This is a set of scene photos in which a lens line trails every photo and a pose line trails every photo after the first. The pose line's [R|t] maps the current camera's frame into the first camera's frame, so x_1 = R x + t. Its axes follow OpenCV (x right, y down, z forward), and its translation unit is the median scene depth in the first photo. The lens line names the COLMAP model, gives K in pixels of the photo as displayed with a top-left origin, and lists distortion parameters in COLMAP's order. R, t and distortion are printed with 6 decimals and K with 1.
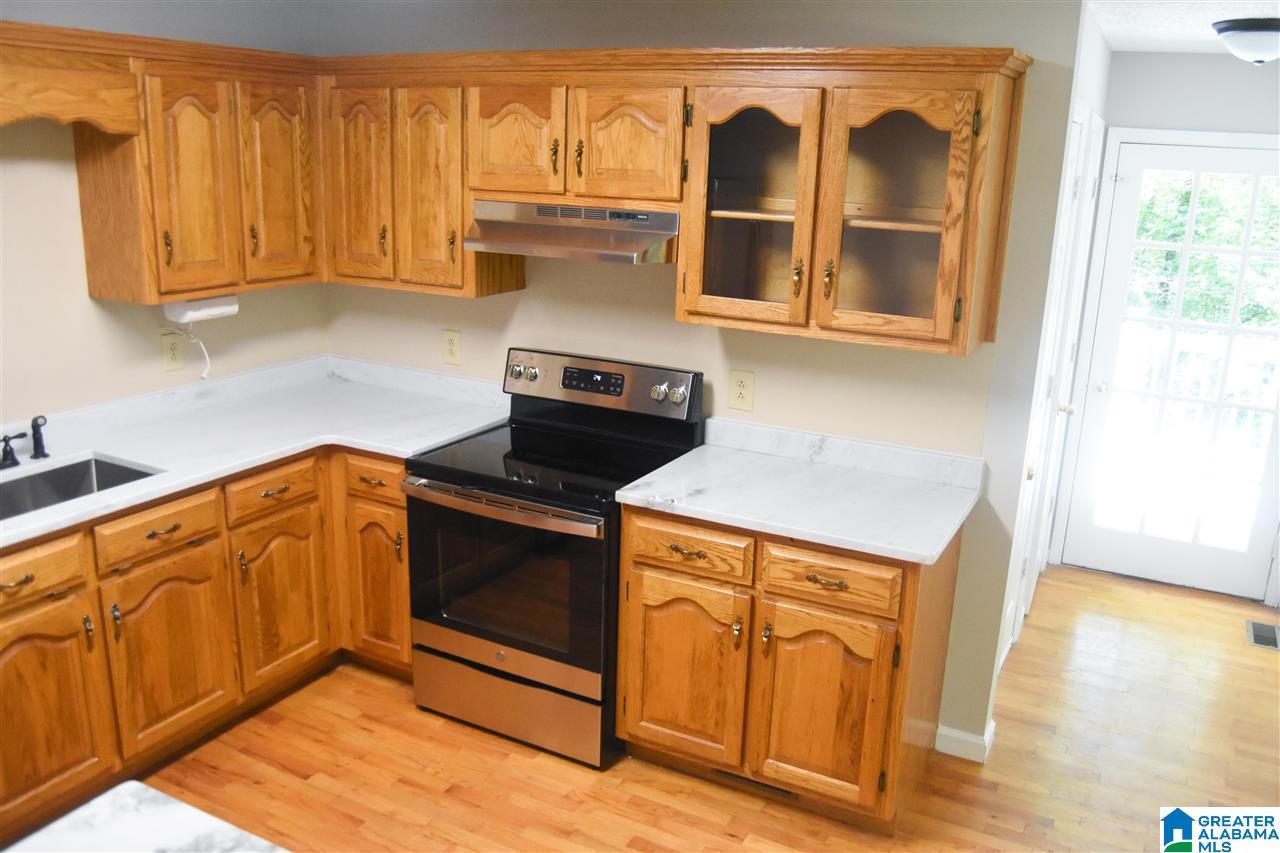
lens RADIAL K [[1030.8, 0, 651.3], [0, 1030.8, 427.2], [0, 0, 1]] dist [-0.101013, 0.052429]
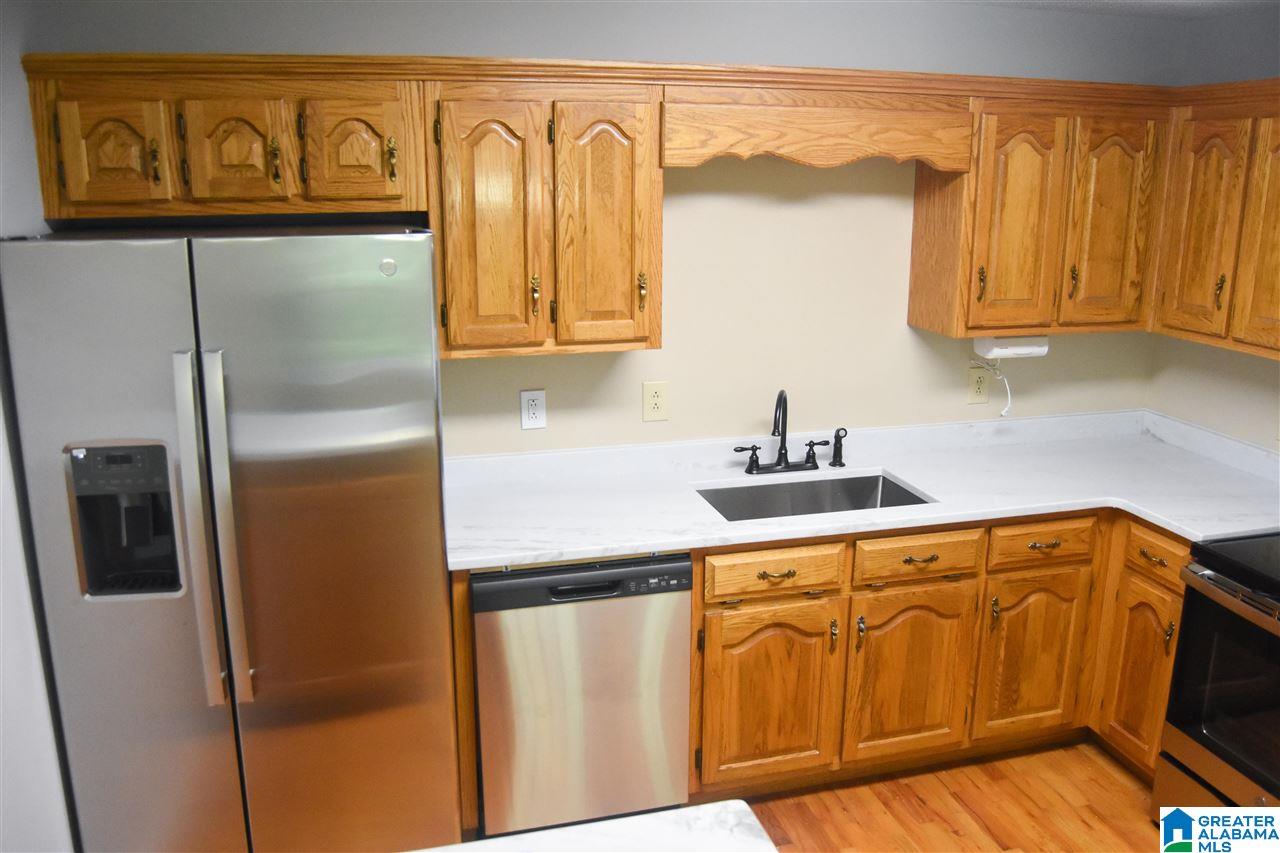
lens RADIAL K [[1030.8, 0, 651.3], [0, 1030.8, 427.2], [0, 0, 1]] dist [-0.101013, 0.052429]
pose [[0.677741, 0.150858, -0.719659, 0.047862], [-0.173477, 0.983904, 0.042877, -0.022268], [0.714544, 0.095785, 0.693002, 0.069842]]
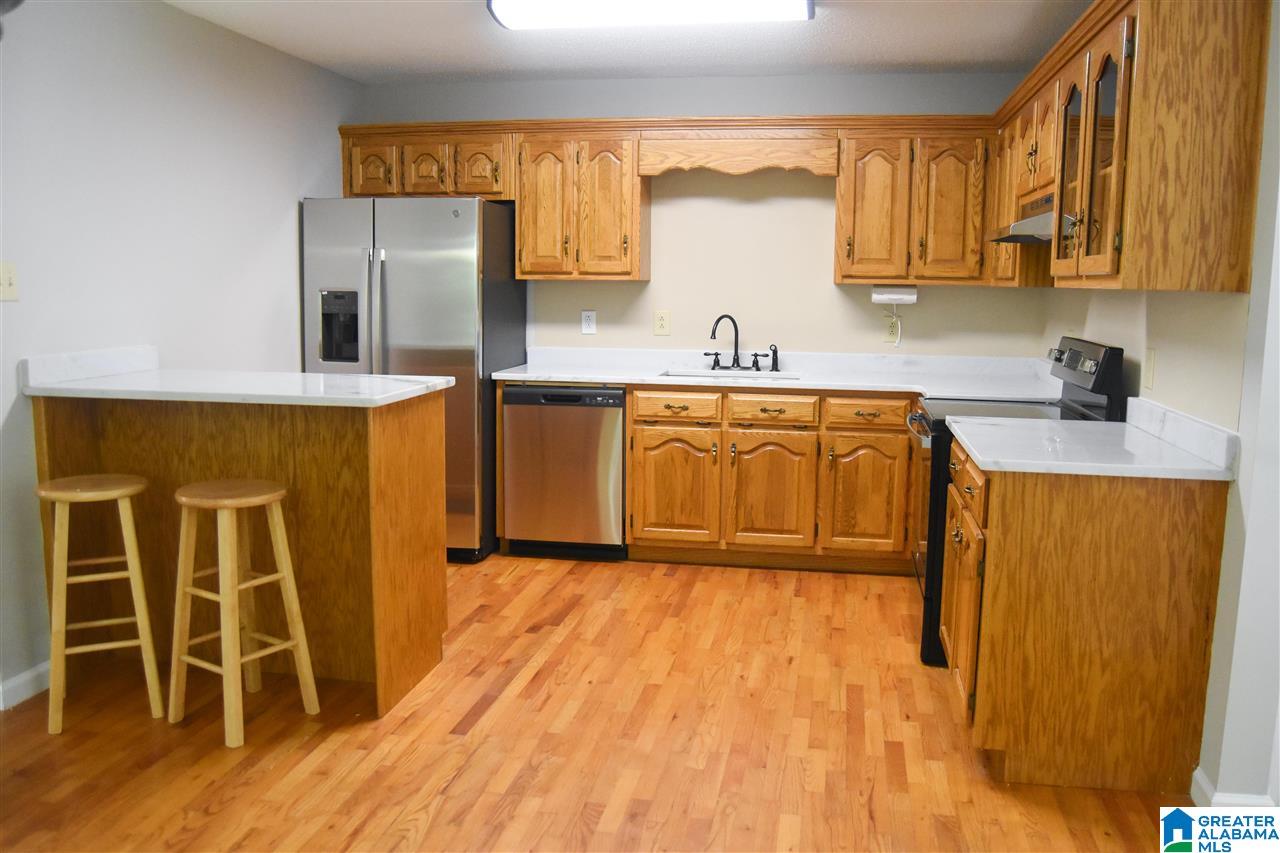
lens RADIAL K [[1030.8, 0, 651.3], [0, 1030.8, 427.2], [0, 0, 1]] dist [-0.101013, 0.052429]
pose [[0.295869, 0.103209, -0.949636, 0.910647], [-0.249582, 0.967965, 0.027441, 0.117098], [0.922047, 0.228893, 0.312150, 0.276561]]
